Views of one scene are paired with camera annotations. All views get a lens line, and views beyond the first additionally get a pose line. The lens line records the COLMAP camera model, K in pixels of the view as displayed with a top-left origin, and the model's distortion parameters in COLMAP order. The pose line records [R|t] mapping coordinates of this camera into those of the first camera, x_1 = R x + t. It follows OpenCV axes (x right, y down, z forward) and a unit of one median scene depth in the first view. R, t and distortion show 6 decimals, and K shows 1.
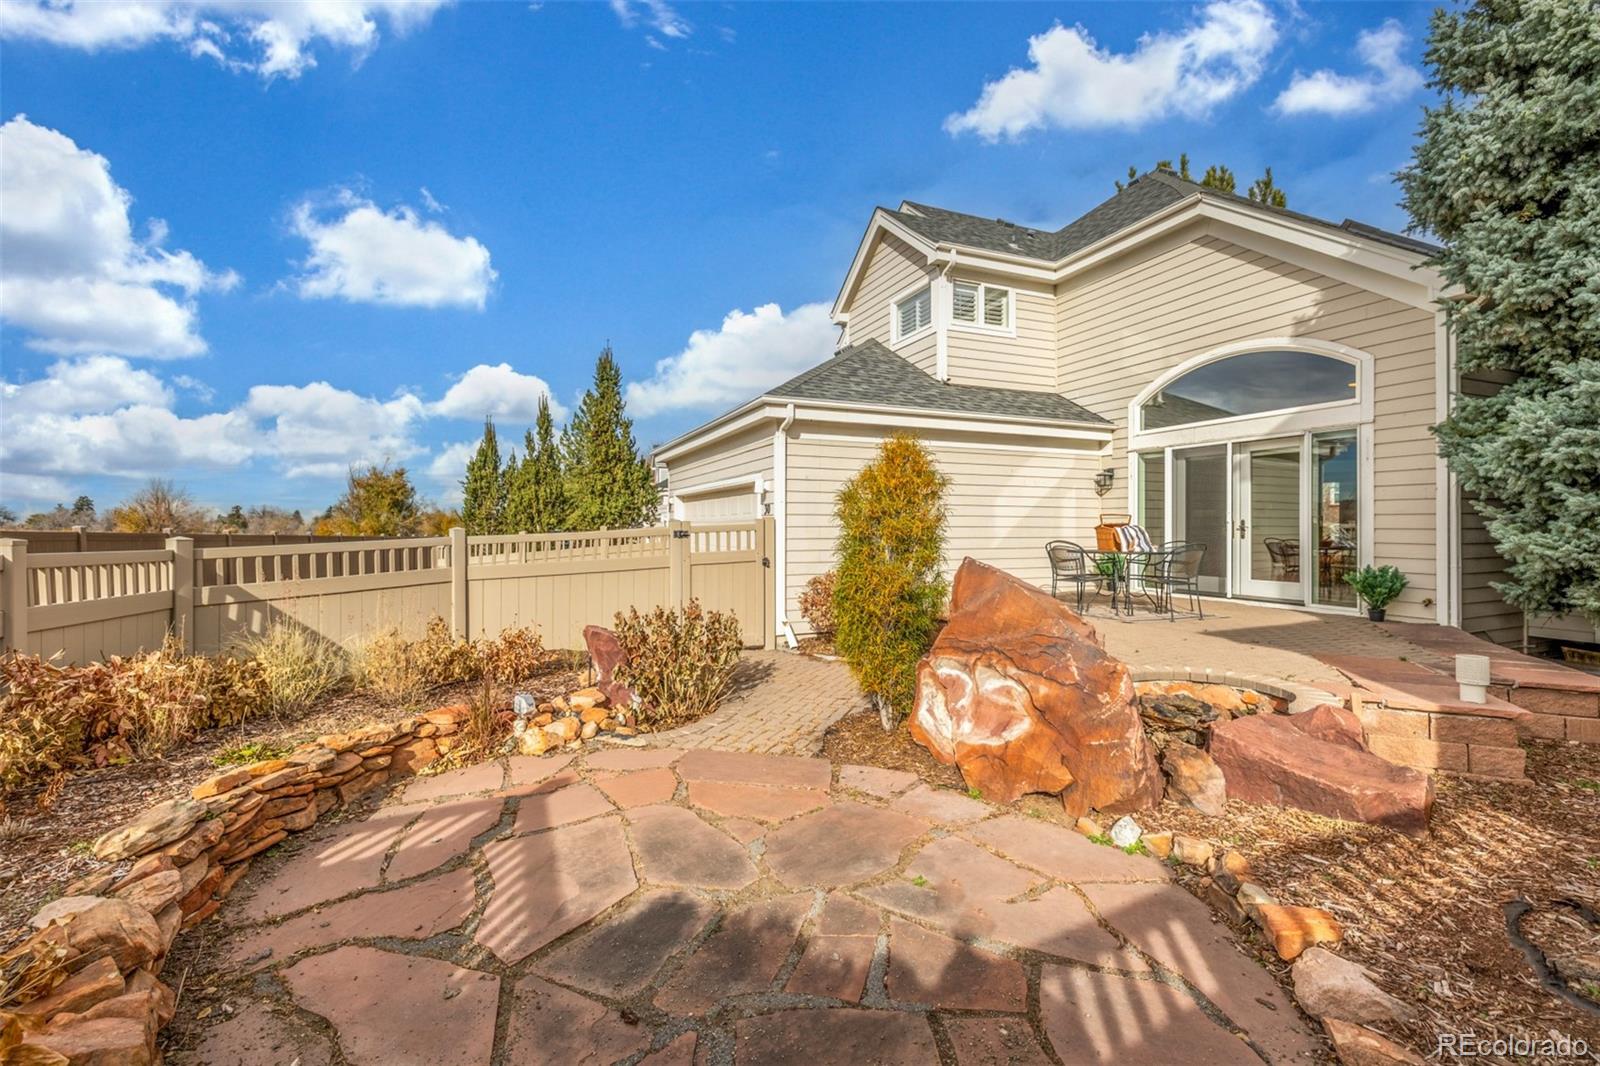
lens RADIAL K [[676.9, 0, 801.4], [0, 676.9, 530.0], [0, 0, 1]] dist [0.000242, 0.001106]
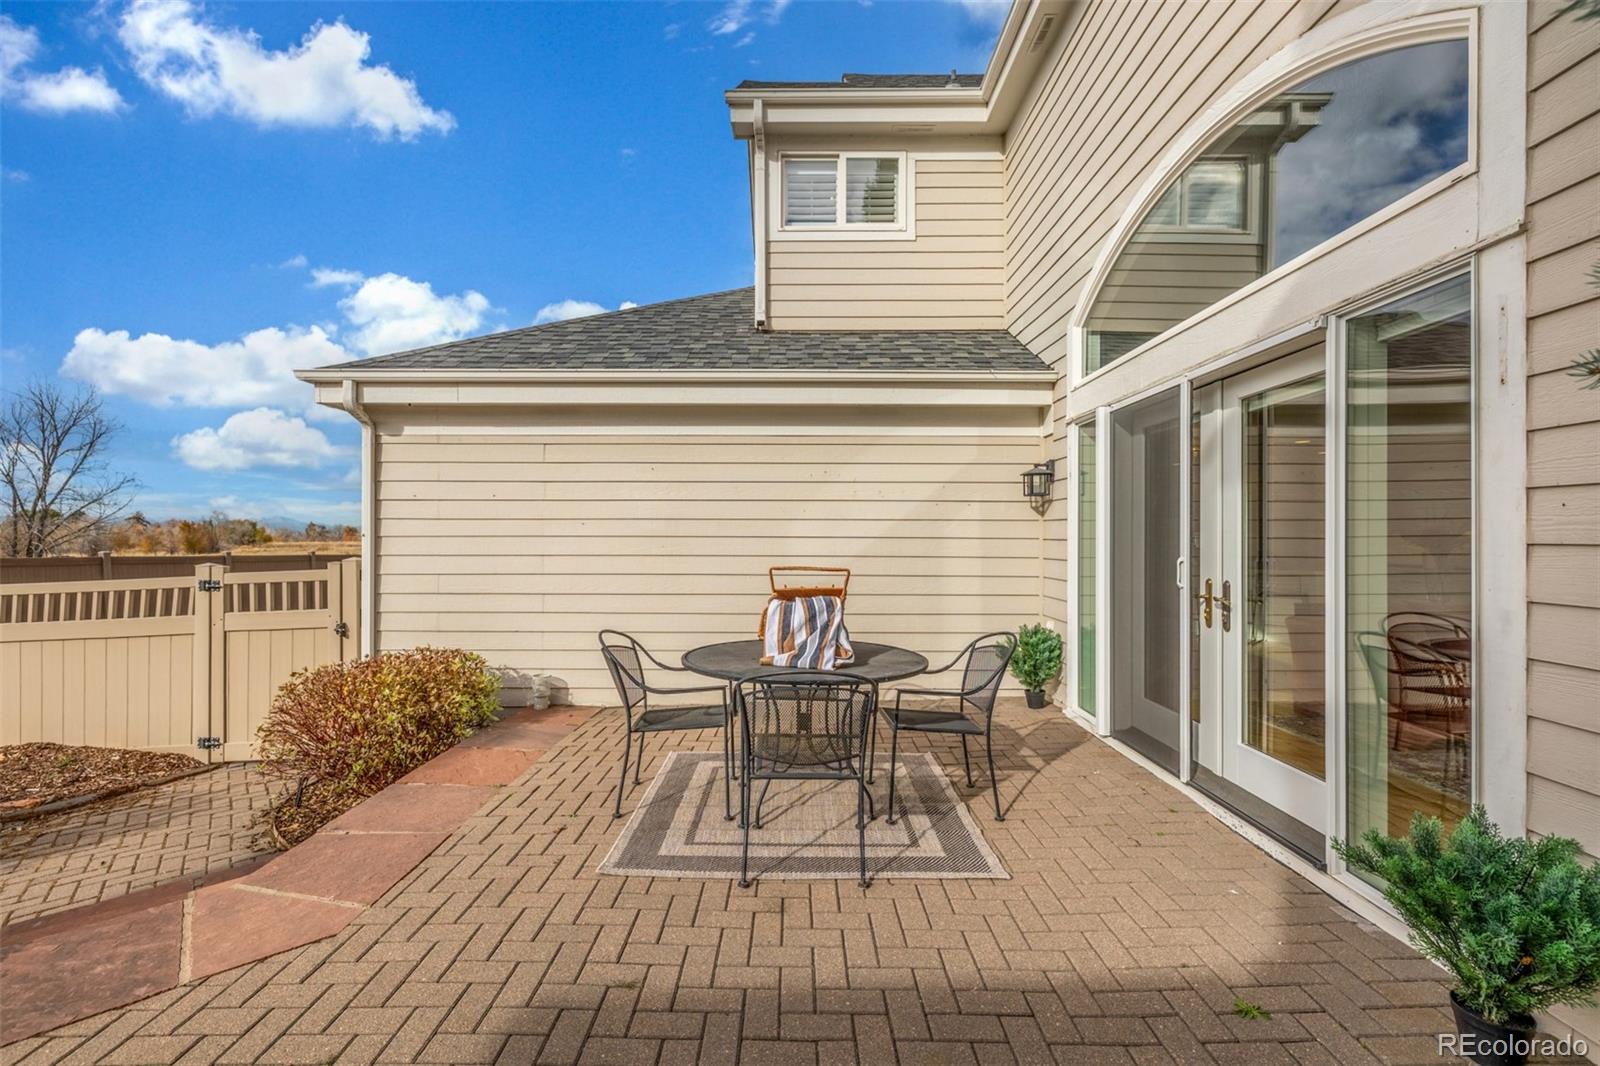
lens RADIAL K [[676.9, 0, 808.4], [0, 676.9, 539.9], [0, 0, 1]] dist [0.000242, 0.001106]
pose [[0.919424, 0.002707, -0.393258, 0.489877], [-0.001954, 0.999995, 0.002316, -0.032499], [0.393262, -0.001361, 0.919425, 0.466927]]
